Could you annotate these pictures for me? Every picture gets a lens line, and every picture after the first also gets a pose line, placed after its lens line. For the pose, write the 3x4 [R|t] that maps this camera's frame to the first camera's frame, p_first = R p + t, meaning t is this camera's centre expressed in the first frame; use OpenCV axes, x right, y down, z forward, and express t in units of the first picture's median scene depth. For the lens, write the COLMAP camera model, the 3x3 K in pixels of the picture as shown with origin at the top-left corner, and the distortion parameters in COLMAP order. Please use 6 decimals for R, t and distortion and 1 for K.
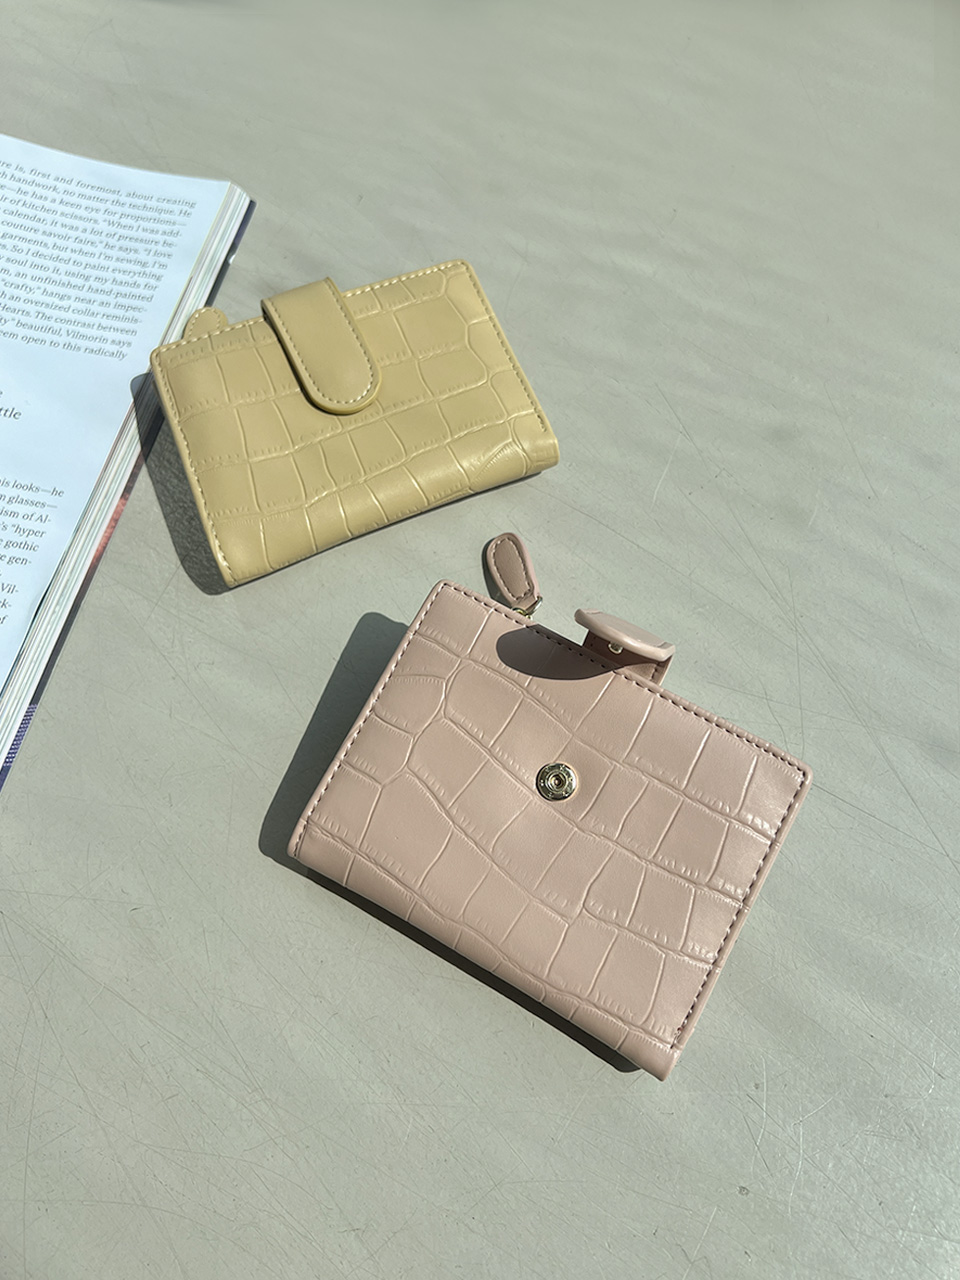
lens RADIAL K [[1037.6, 0, 500.5], [0, 1037.6, 643.5], [0, 0, 1]] dist [0.001564, -0.031611]
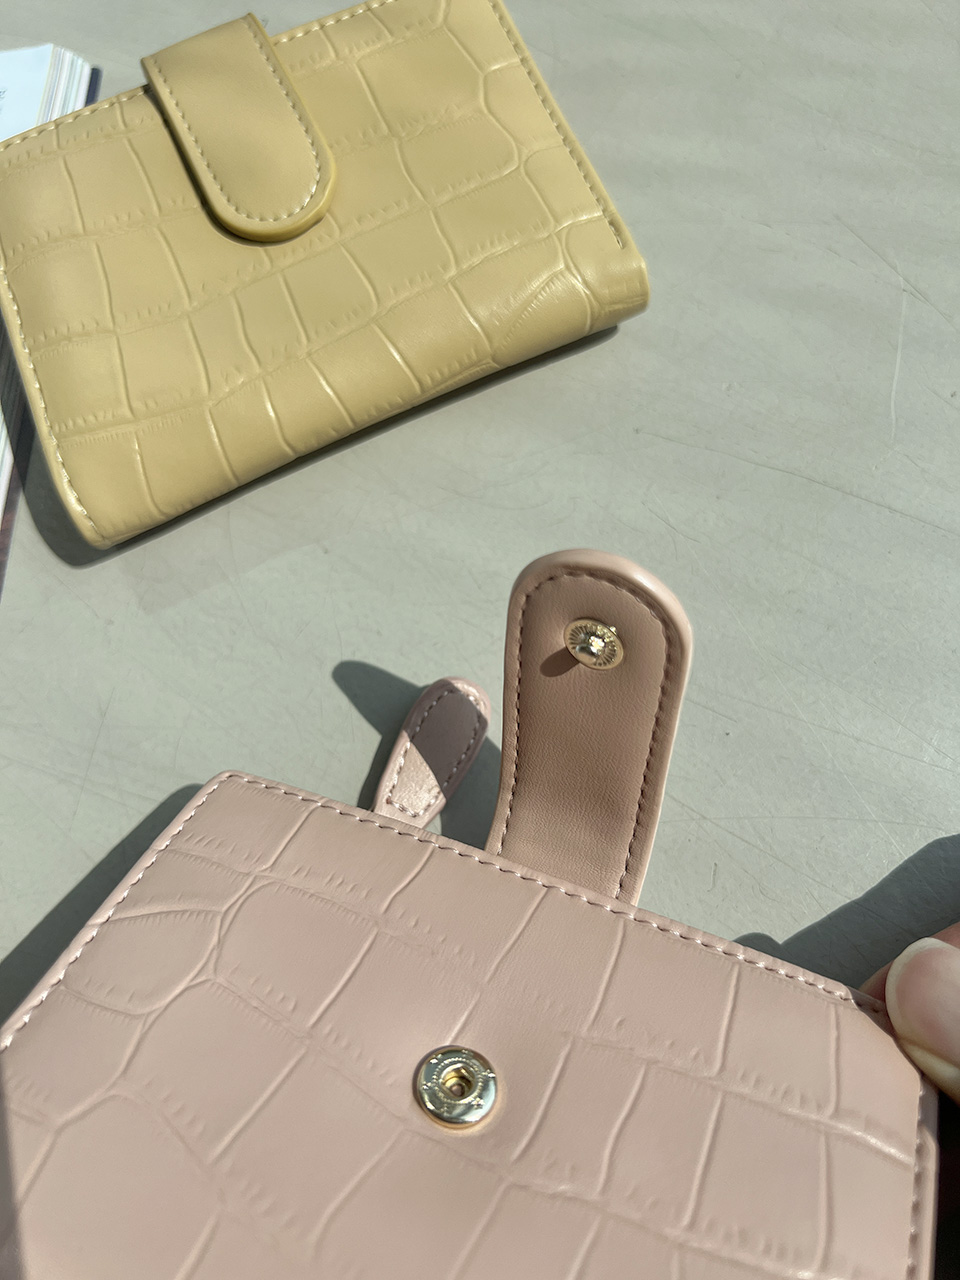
lens RADIAL K [[1037.6, 0, 480.8], [0, 1037.6, 653.3], [0, 0, 1]] dist [0.001564, -0.031611]
pose [[0.994873, -0.028481, -0.097043, 0.014462], [0.038461, 0.993982, 0.102574, -0.045999], [0.093538, -0.105781, 0.989980, 0.411716]]
